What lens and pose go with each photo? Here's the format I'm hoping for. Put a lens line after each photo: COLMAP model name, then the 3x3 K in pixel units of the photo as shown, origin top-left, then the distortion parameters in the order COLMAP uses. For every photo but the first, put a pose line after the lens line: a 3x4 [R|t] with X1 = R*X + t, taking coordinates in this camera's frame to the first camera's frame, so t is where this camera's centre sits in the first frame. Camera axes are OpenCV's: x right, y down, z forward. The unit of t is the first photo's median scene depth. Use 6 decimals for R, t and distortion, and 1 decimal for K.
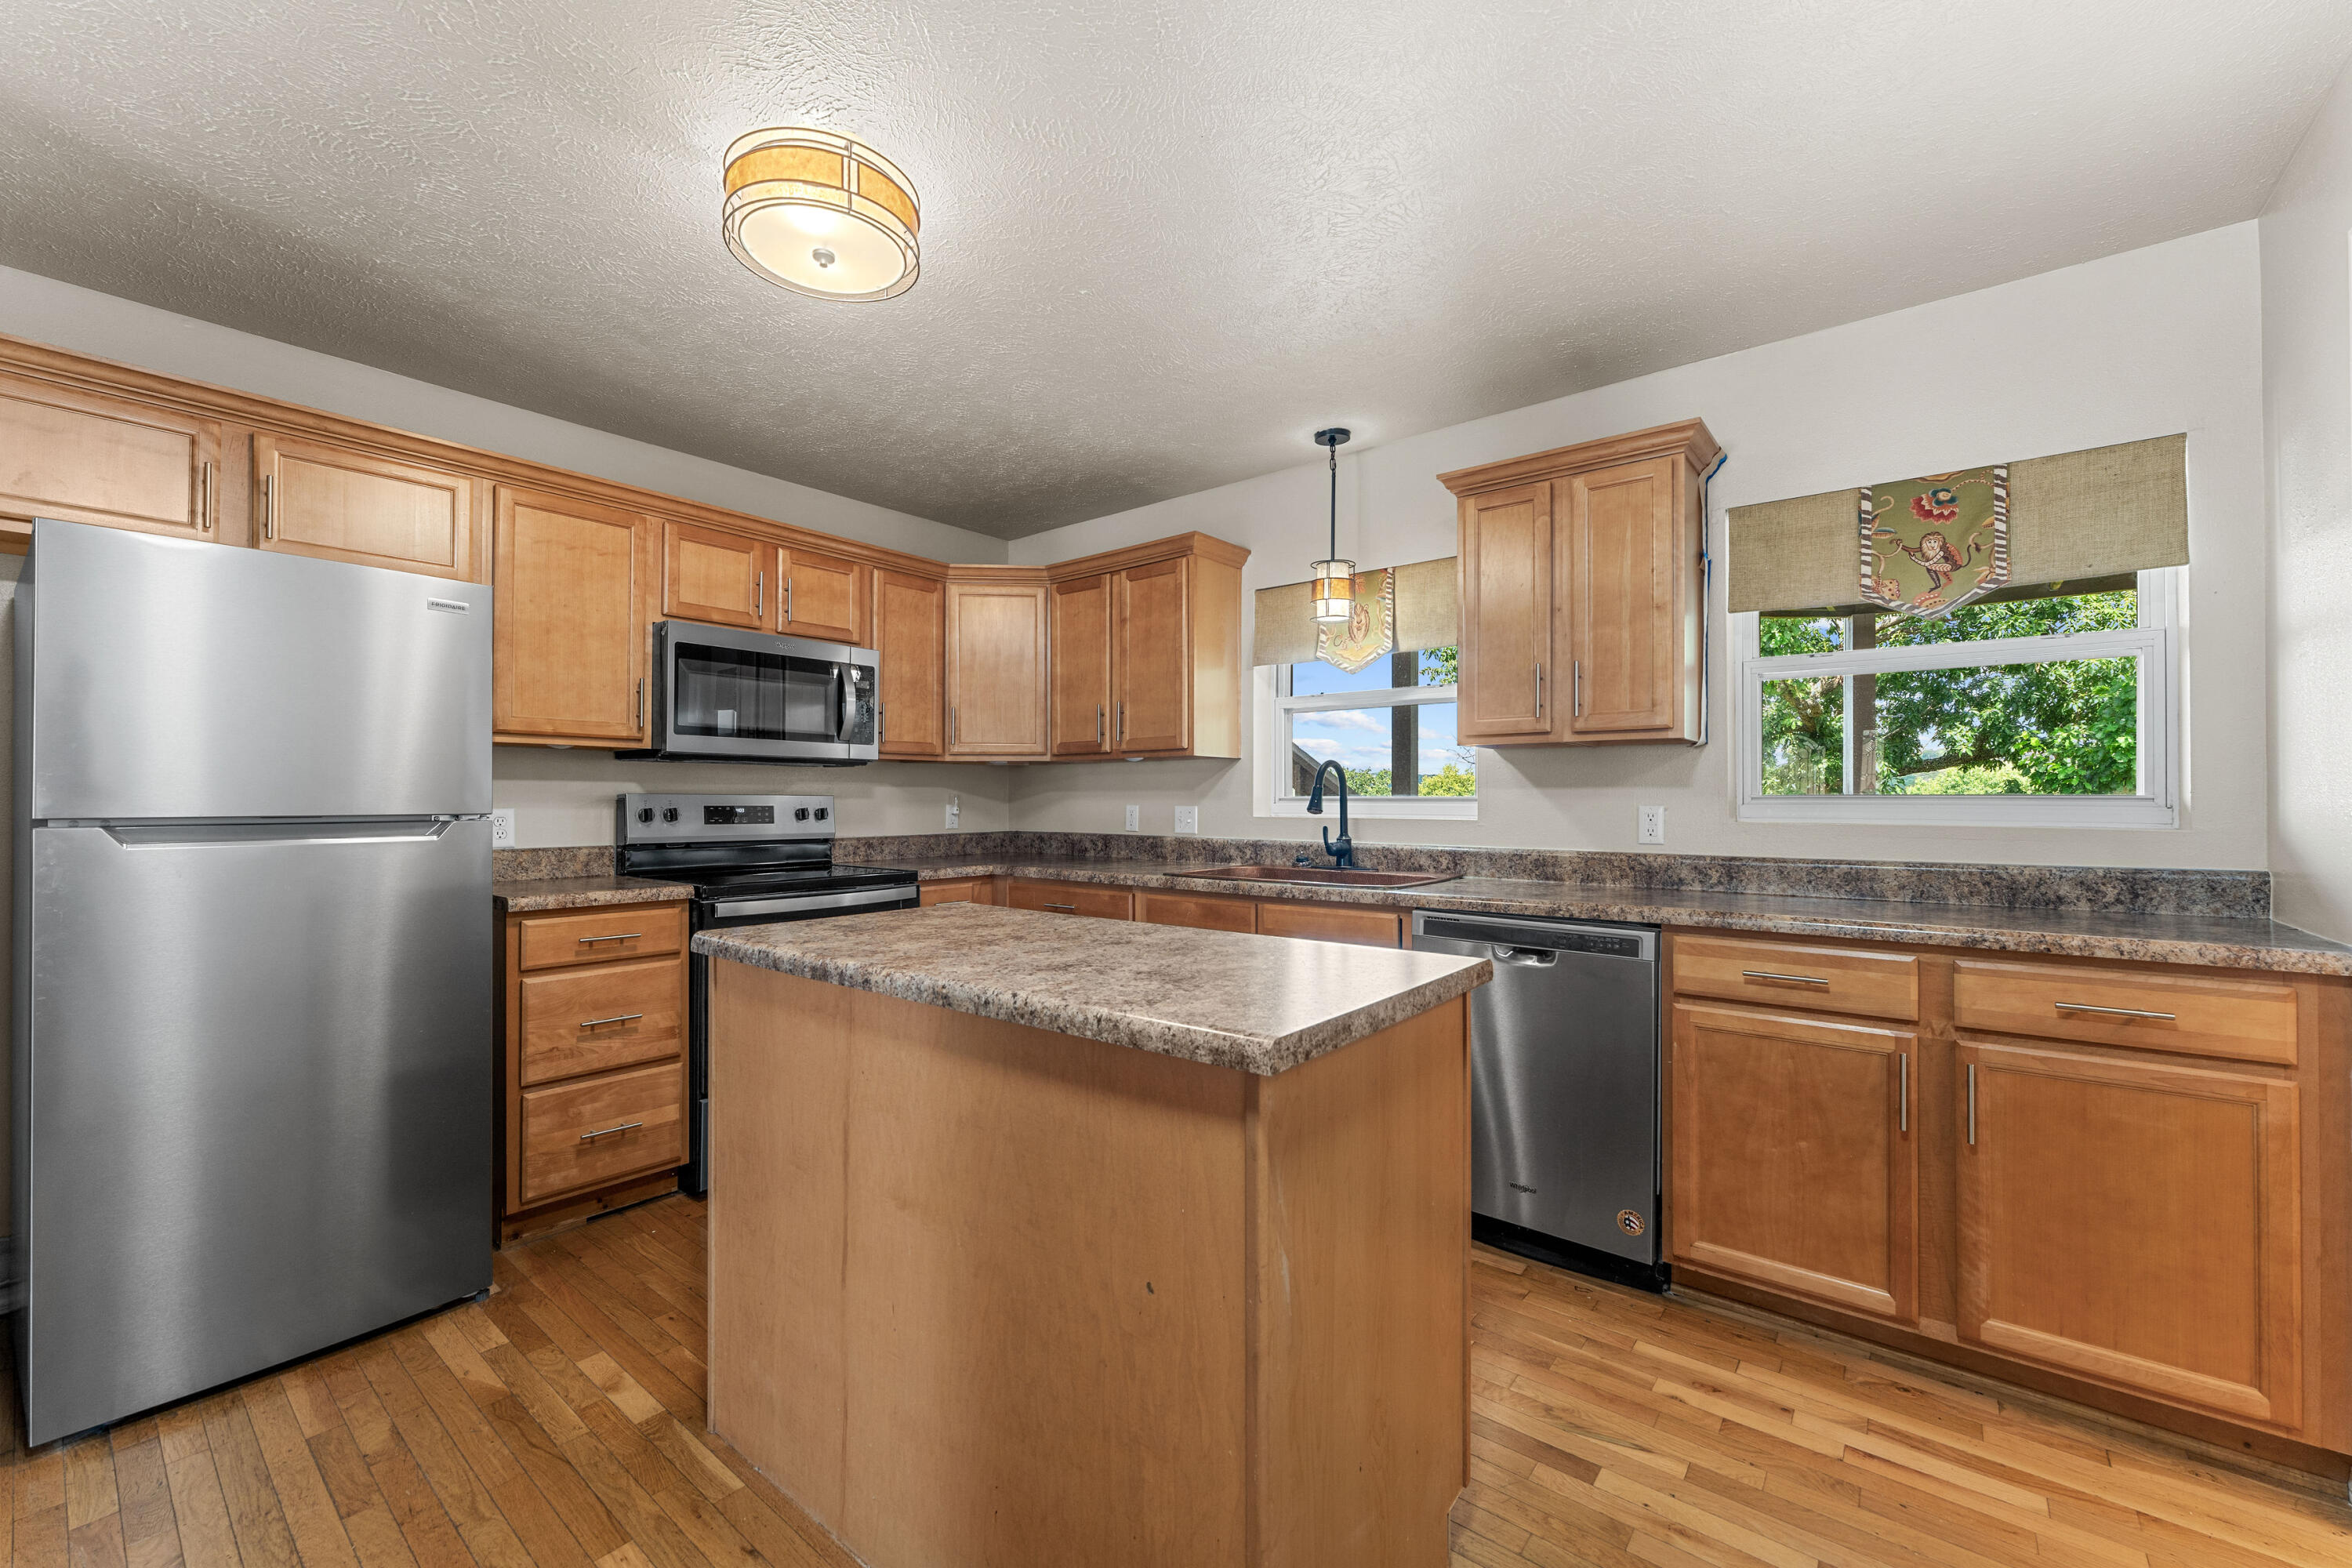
lens RADIAL K [[932.3, 0, 1165.5], [0, 932.3, 788.7], [0, 0, 1]] dist [0.000454, -0.000459]
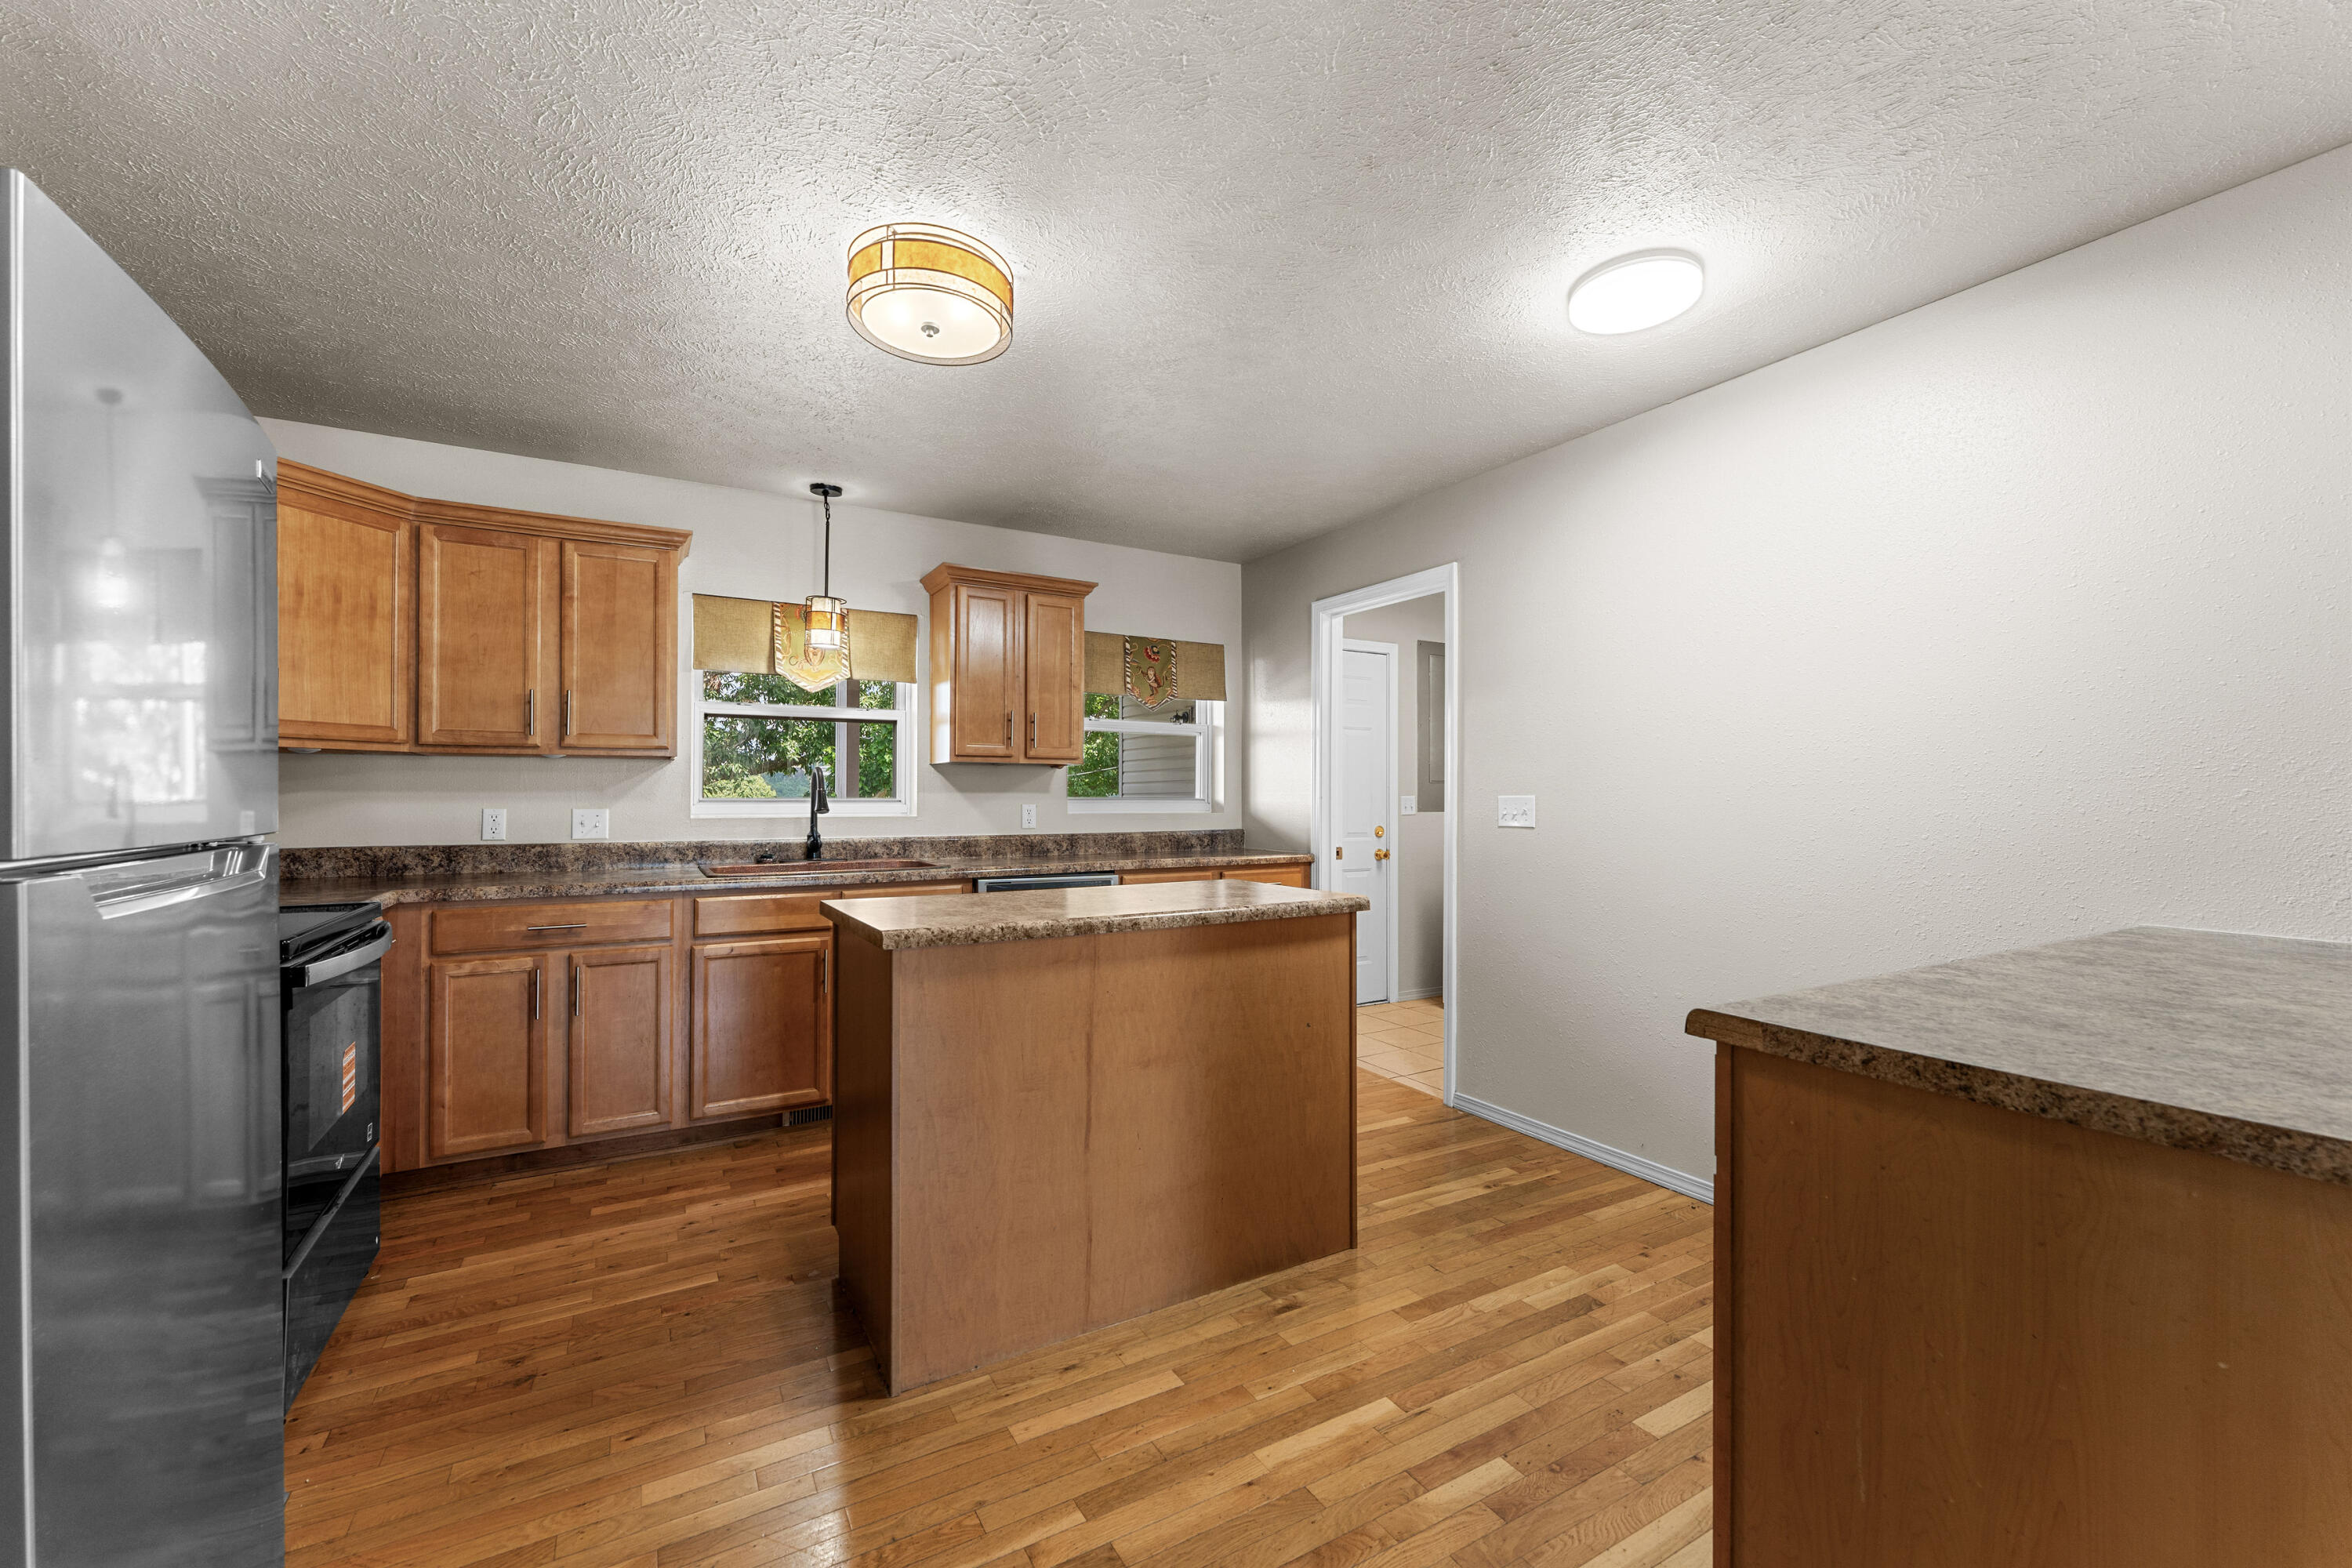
lens RADIAL K [[932.3, 0, 1177.8], [0, 932.3, 784.5], [0, 0, 1]] dist [0.000454, -0.000459]
pose [[0.353663, 0.011648, 0.935300, -0.710279], [-0.010143, 0.999911, -0.008617, -0.003399], [-0.935318, -0.006440, 0.353750, 0.166442]]
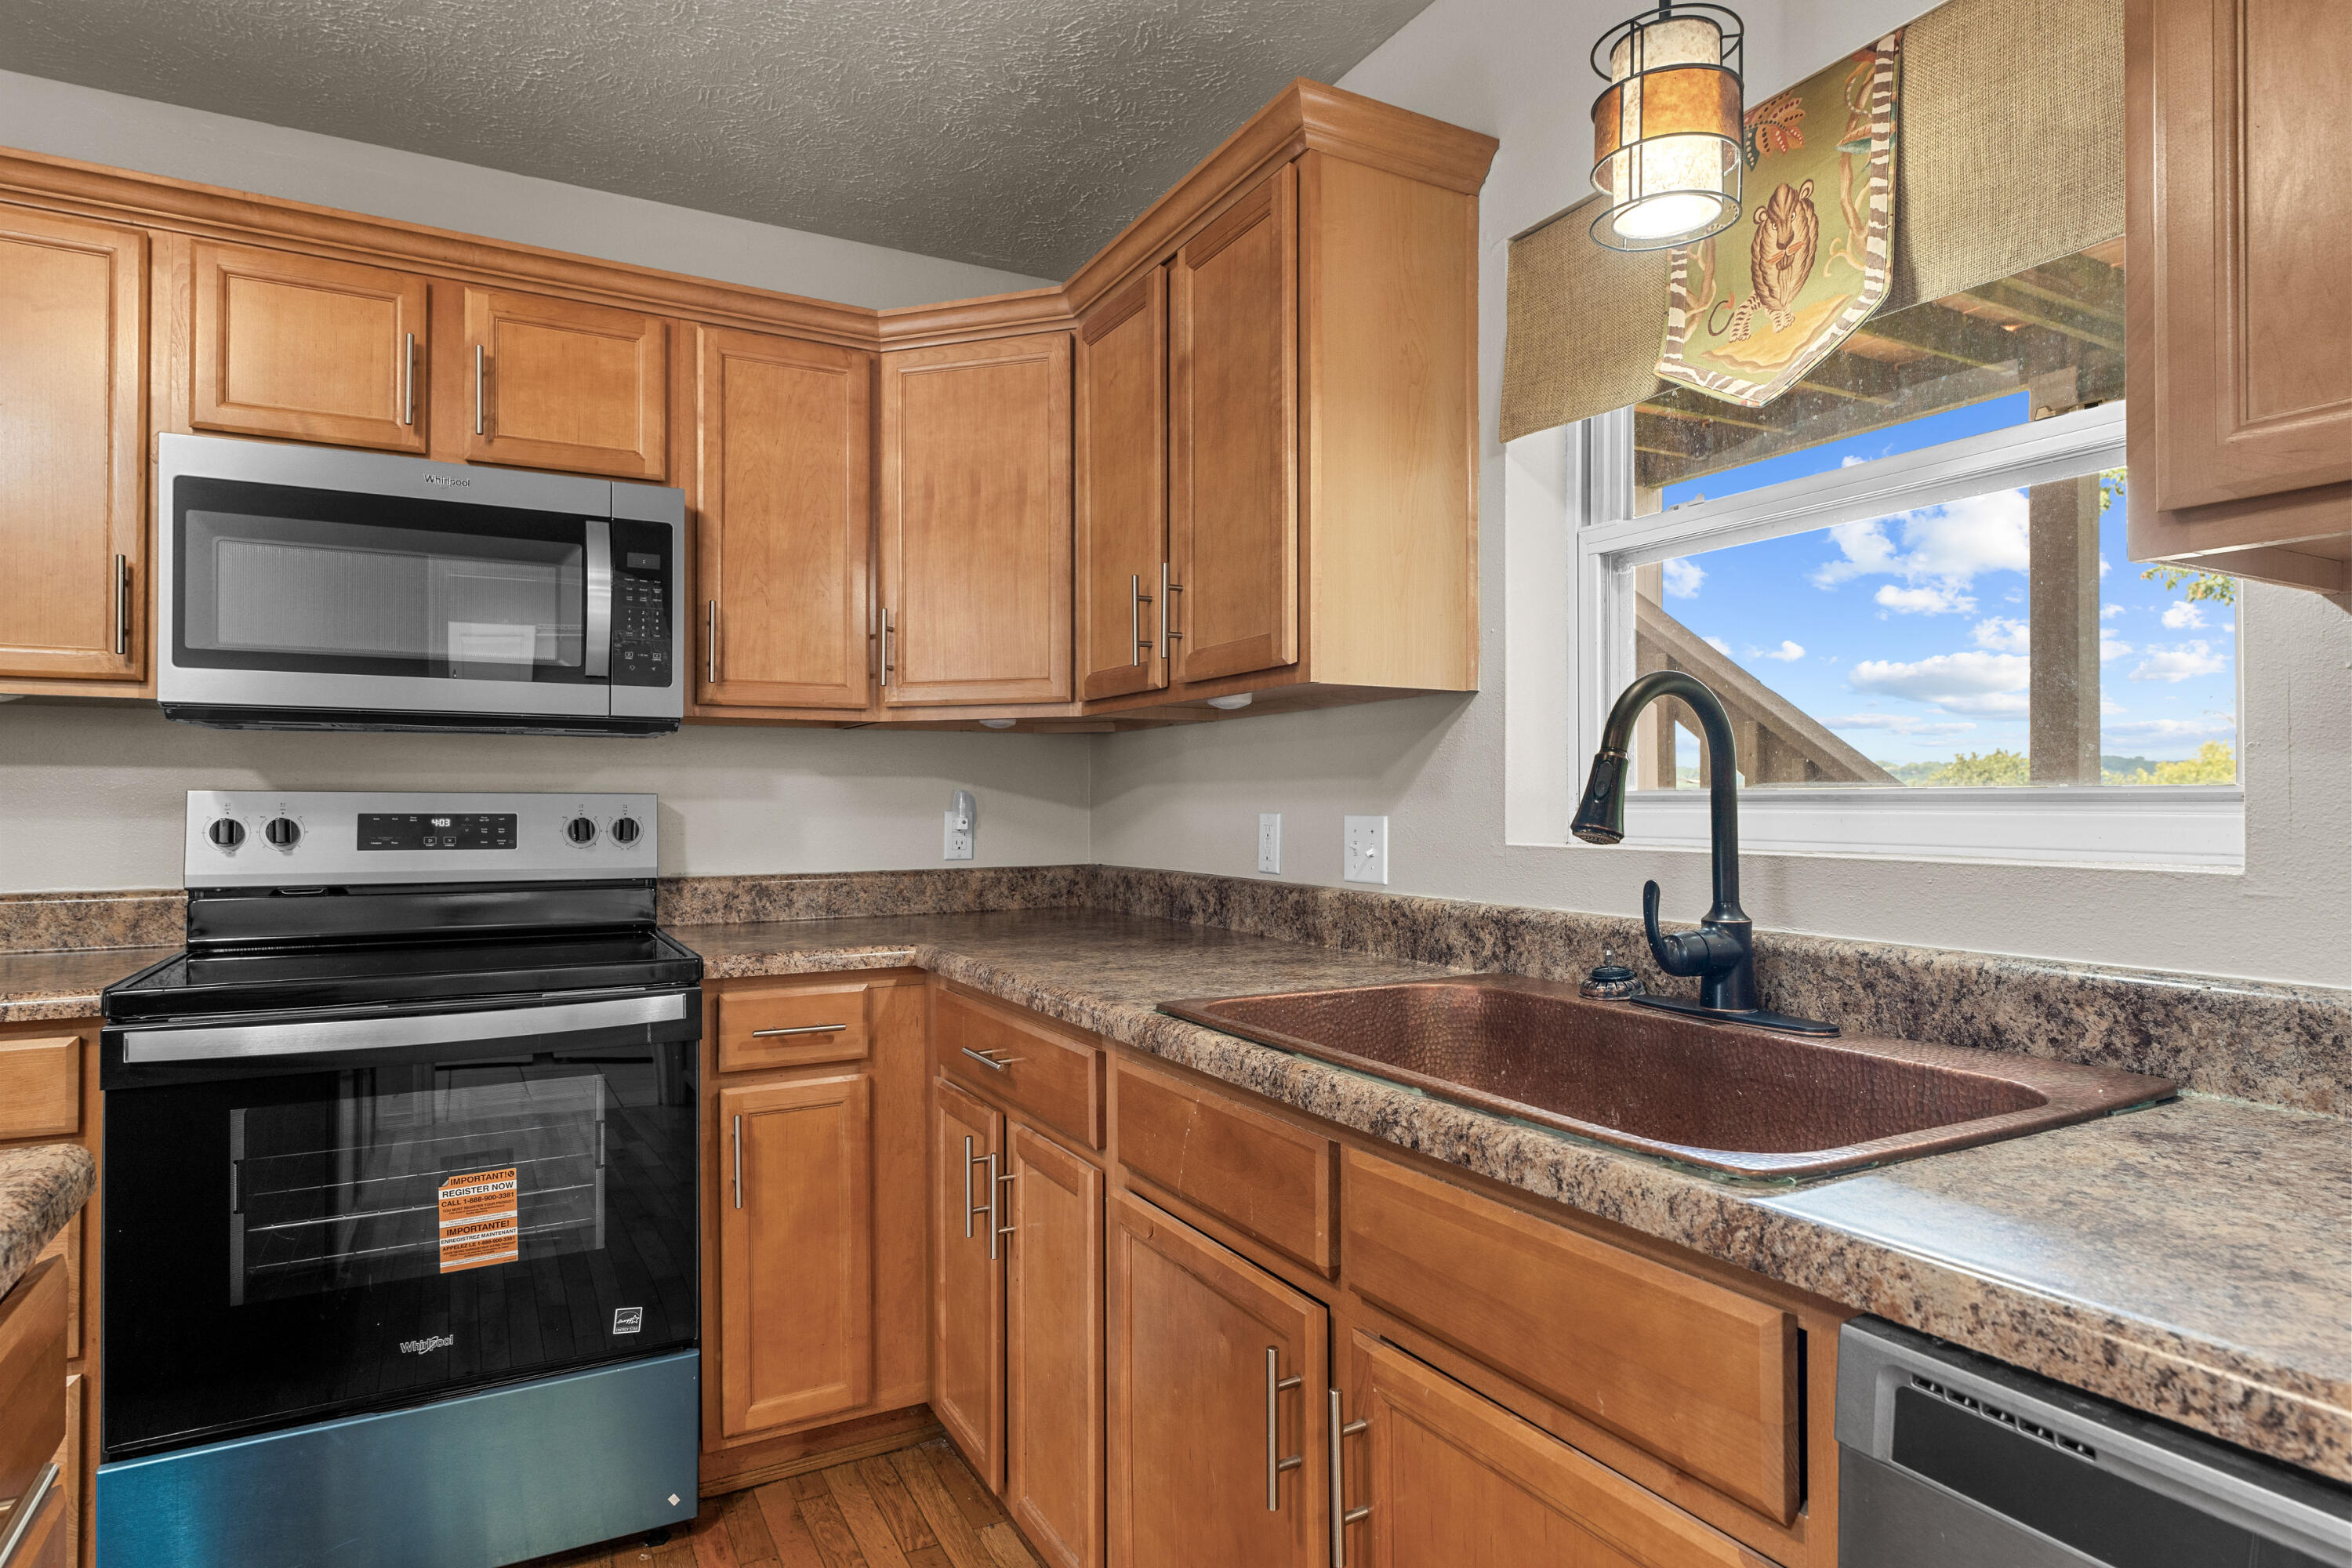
lens RADIAL K [[1273.6, 0, 1166.0], [0, 1273.6, 791.8], [0, 0, 1]] dist [0.003538, -0.001464]
pose [[0.923348, -0.005158, -0.383929, 0.177458], [0.006020, 0.999981, 0.001044, 0.007956], [0.383916, -0.003275, 0.923362, 0.510405]]
